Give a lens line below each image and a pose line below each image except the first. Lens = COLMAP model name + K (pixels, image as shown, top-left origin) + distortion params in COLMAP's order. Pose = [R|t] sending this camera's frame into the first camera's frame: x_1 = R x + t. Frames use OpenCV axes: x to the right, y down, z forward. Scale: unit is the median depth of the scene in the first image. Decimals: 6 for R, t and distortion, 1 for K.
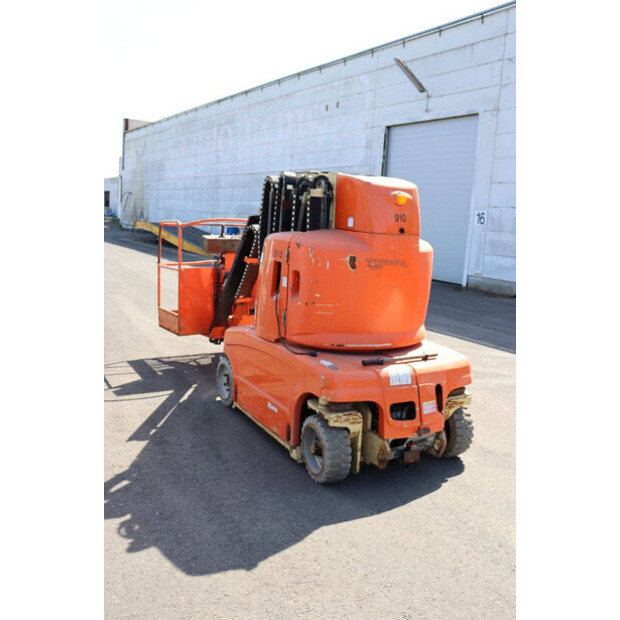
lens RADIAL K [[591.5, 0, 310.0], [0, 591.5, 310.0], [0, 0, 1]] dist [-0.097173, 0.011047]
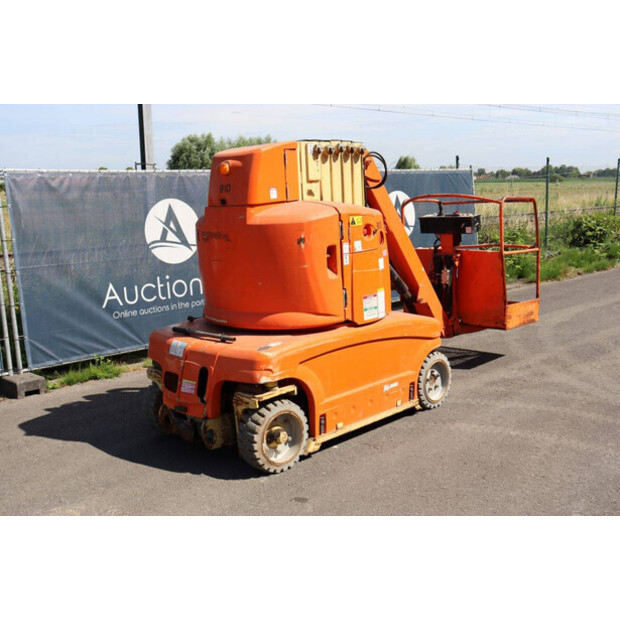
lens RADIAL K [[700.9, 0, 310.0], [0, 700.9, 310.0], [0, 0, 1]] dist [-0.054825, 0.190823]
pose [[0.294279, 0.102361, -0.950222, 1.282238], [-0.110324, 0.991240, 0.072612, -0.059379], [0.949330, 0.083464, 0.302994, 0.806749]]
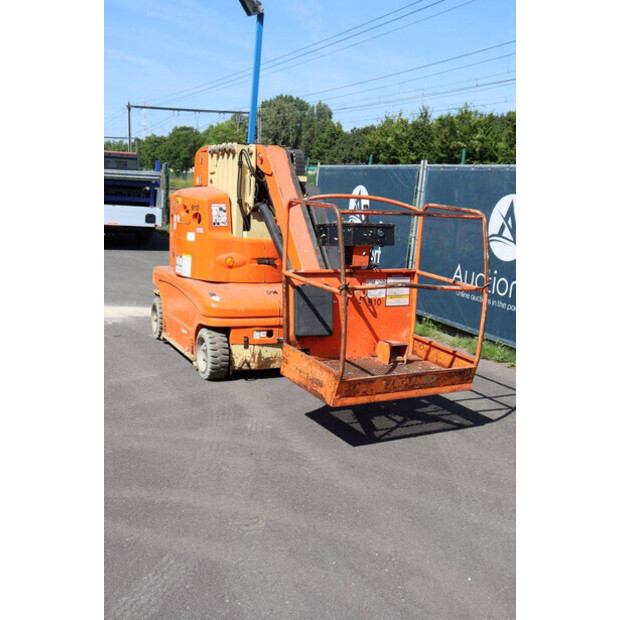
lens RADIAL K [[715.3, 0, 310.0], [0, 715.3, 310.0], [0, 0, 1]] dist [-0.002872, 0.034210]
pose [[-0.995185, -0.093000, 0.030932, -0.191904], [-0.077349, 0.939085, 0.334868, -0.476463], [-0.060191, 0.330863, -0.941757, 2.873084]]
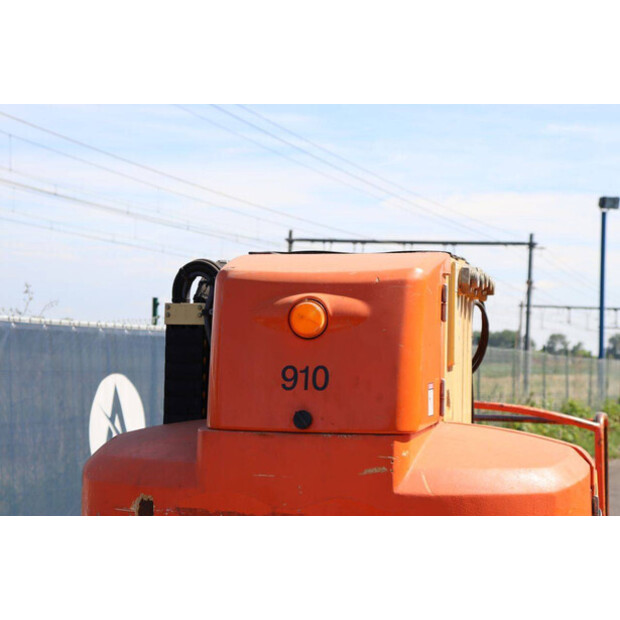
lens RADIAL K [[1488.4, 0, 310.0], [0, 1488.4, 310.0], [0, 0, 1]] dist [0.418011, 0.356794]
pose [[0.726273, -0.053510, -0.685321, 0.687366], [-0.102633, 0.977350, -0.185079, -0.048221], [0.679702, 0.204754, 0.704331, 0.450706]]
